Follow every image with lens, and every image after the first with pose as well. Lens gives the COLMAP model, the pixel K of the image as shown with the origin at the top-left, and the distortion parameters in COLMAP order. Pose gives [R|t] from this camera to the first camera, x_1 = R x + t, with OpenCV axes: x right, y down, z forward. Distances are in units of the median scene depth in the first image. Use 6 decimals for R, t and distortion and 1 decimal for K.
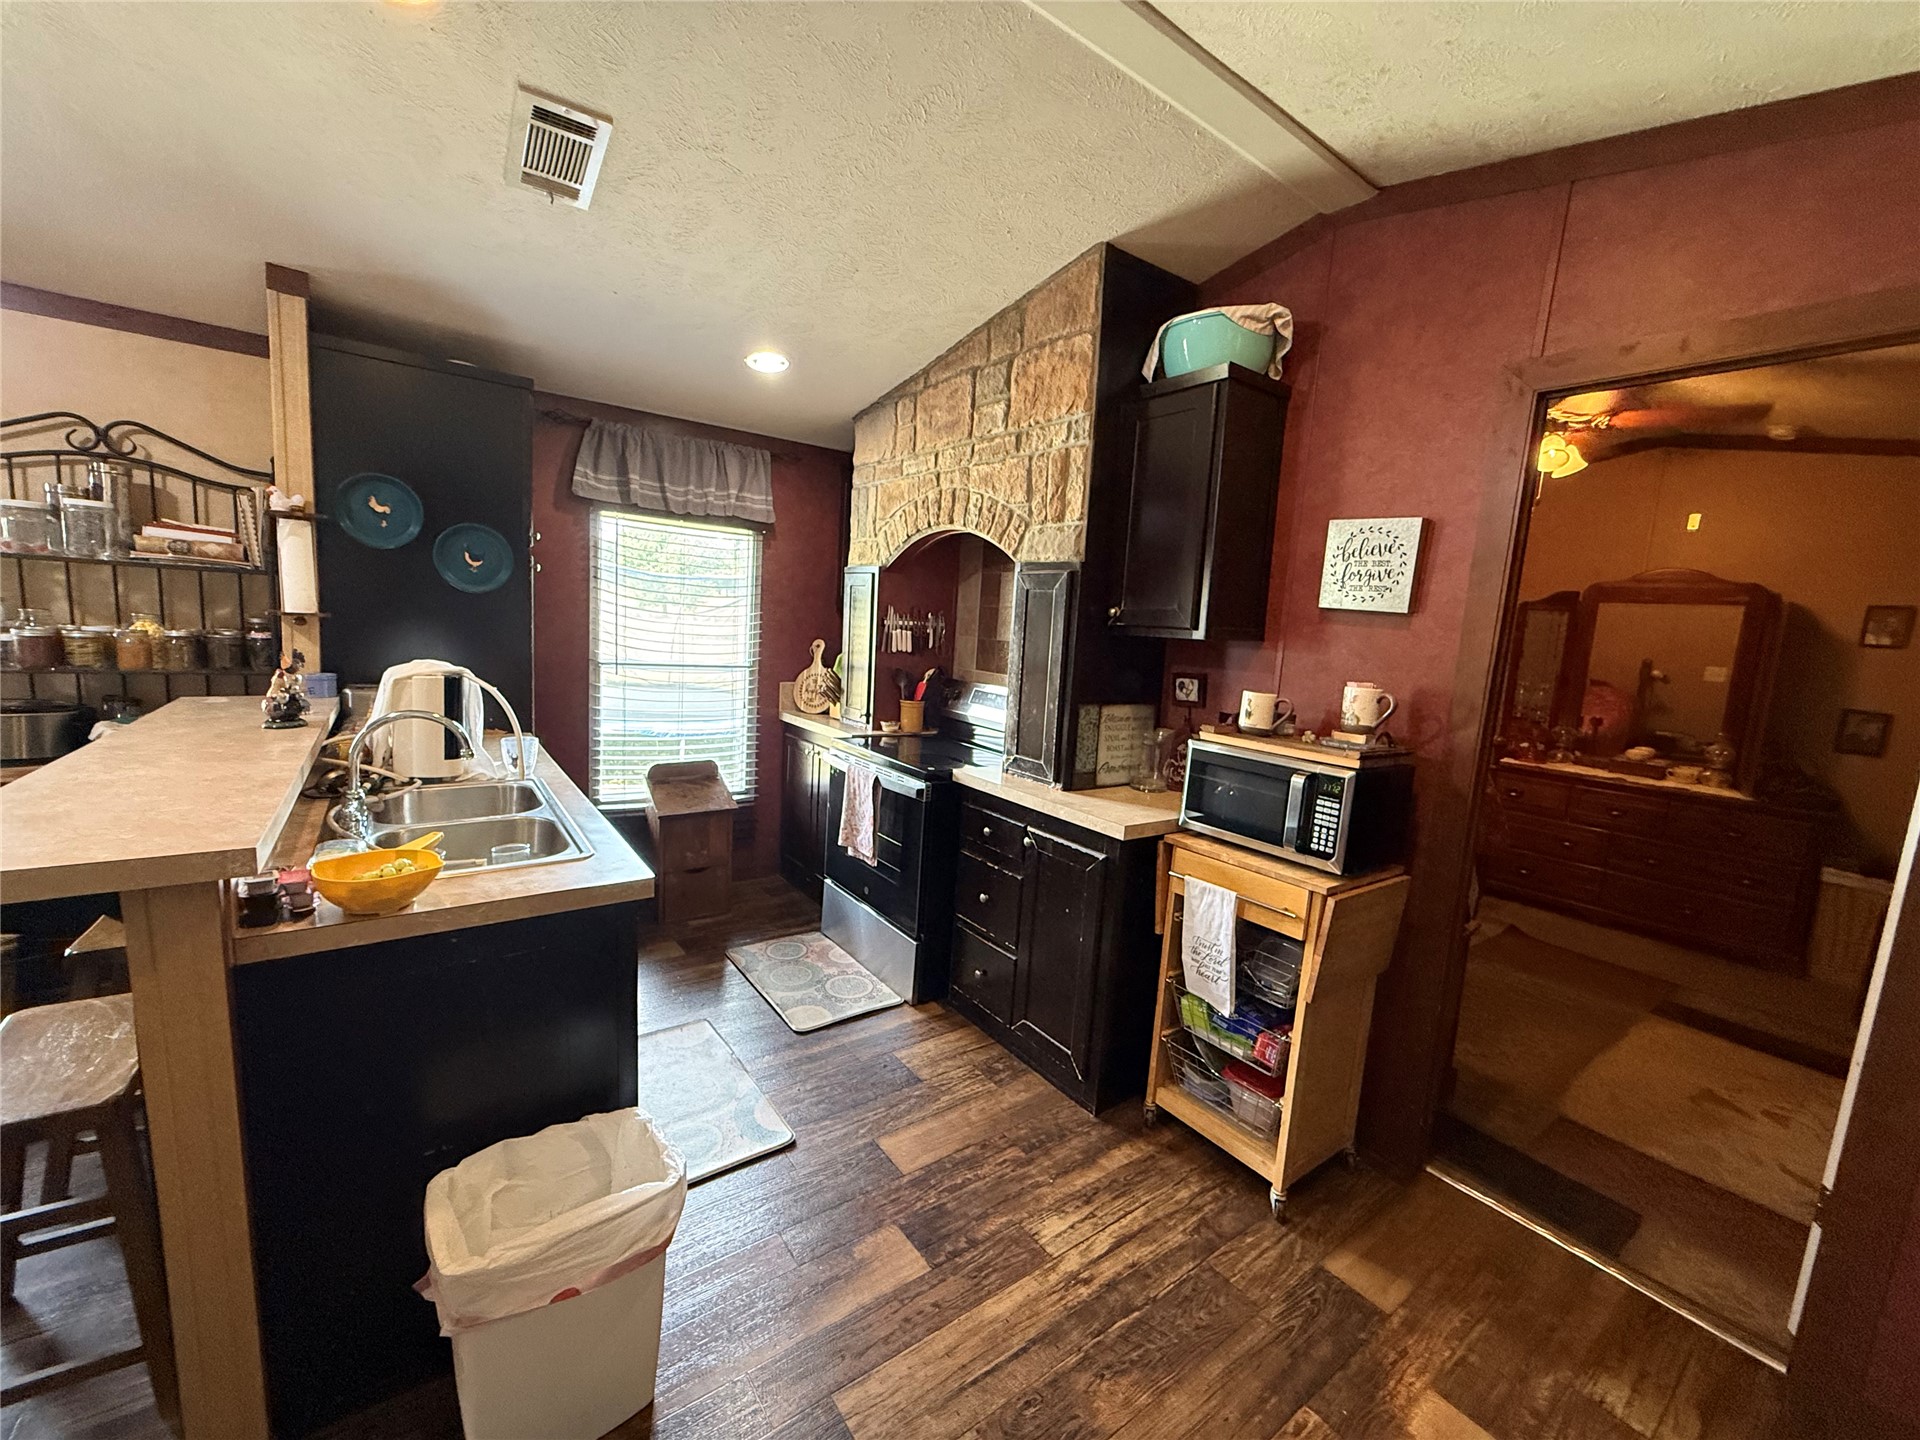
lens RADIAL K [[764.0, 0, 958.0], [0, 764.0, 722.0], [0, 0, 1]] dist [0.002213, -0.000779]
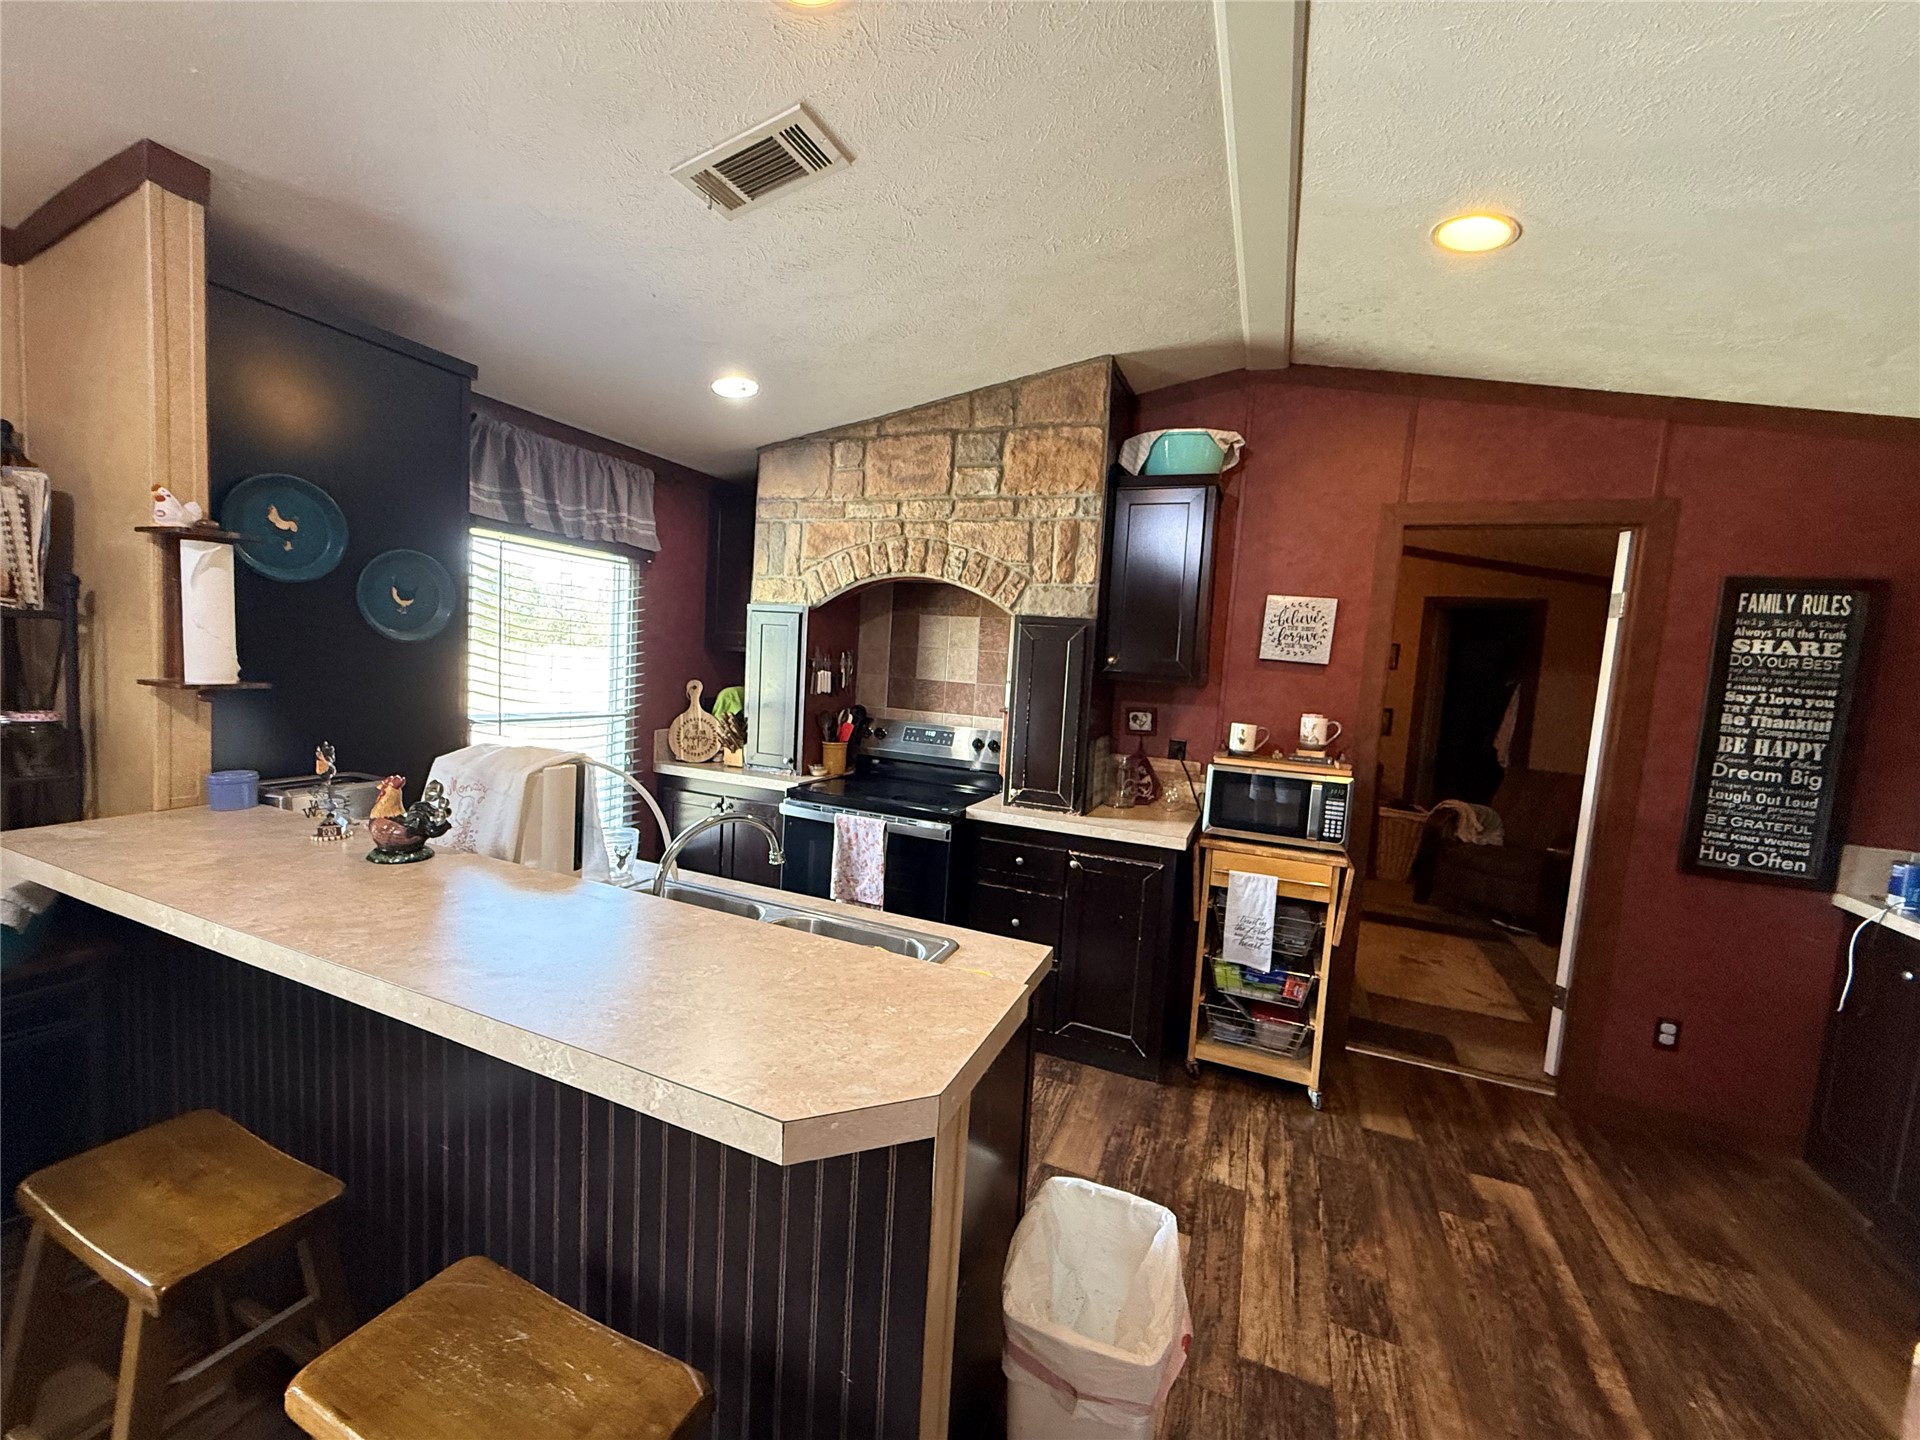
lens RADIAL K [[764.0, 0, 955.7], [0, 764.0, 722.4], [0, 0, 1]] dist [0.002213, -0.000779]
pose [[0.855122, -0.056276, 0.515363, -0.629523], [0.062932, 0.998007, 0.004559, -0.069507], [-0.514593, 0.028535, 0.856960, 0.109576]]
